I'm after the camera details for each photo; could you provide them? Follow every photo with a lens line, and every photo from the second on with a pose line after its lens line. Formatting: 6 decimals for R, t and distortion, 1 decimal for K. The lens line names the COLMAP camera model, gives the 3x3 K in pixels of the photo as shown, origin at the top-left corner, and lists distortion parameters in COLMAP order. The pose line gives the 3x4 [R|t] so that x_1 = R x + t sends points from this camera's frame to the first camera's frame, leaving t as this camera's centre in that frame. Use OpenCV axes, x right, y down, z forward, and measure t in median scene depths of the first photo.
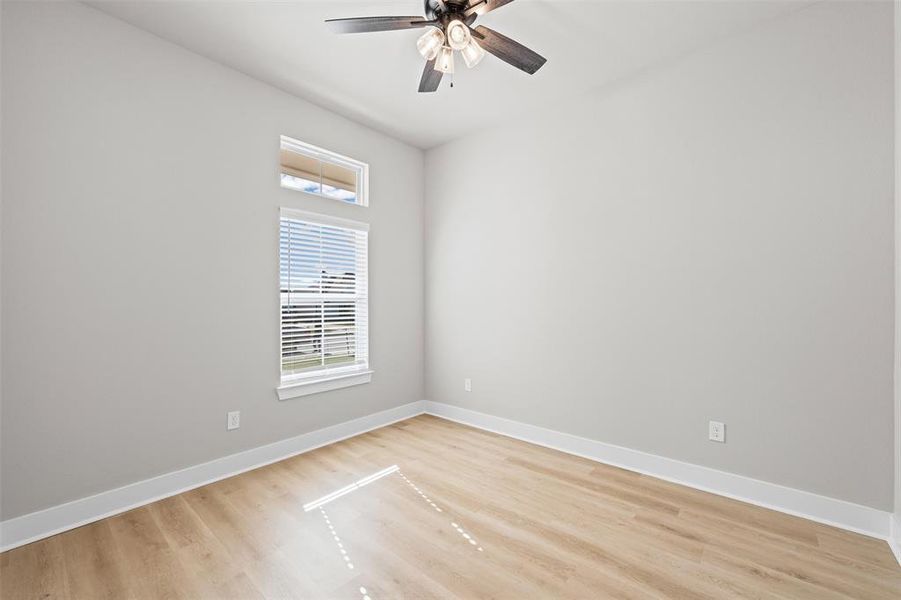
lens RADIAL K [[364.2, 0, 452.0], [0, 364.2, 302.0], [0, 0, 1]] dist [-0.006178, -0.000022]
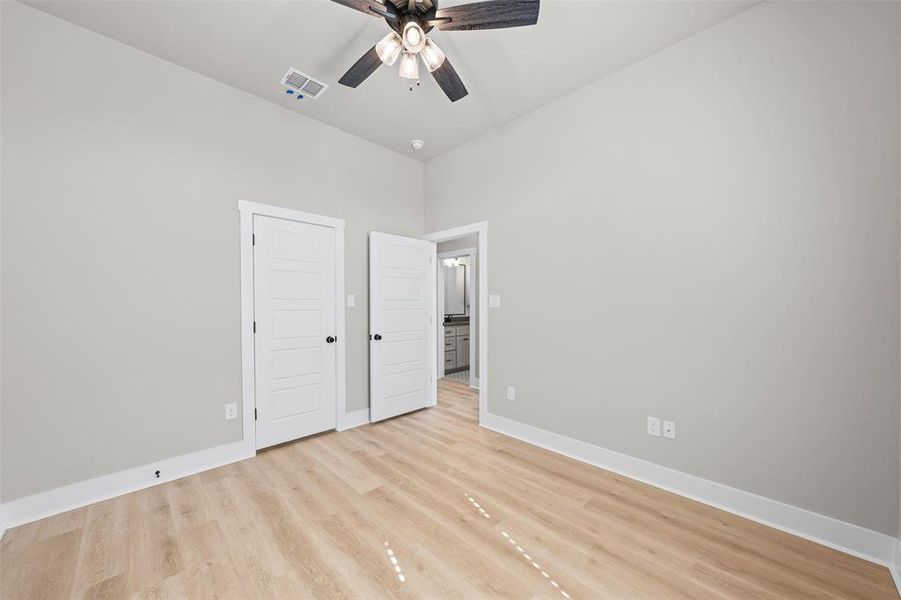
lens RADIAL K [[326.5, 0, 451.7], [0, 326.5, 296.4], [0, 0, 1]] dist [-0.002365, -0.000006]
pose [[-0.996974, 0.003575, 0.077656, -0.185516], [0.002506, 0.999901, -0.013860, -0.006985], [-0.077697, -0.013623, -0.996884, 1.961527]]
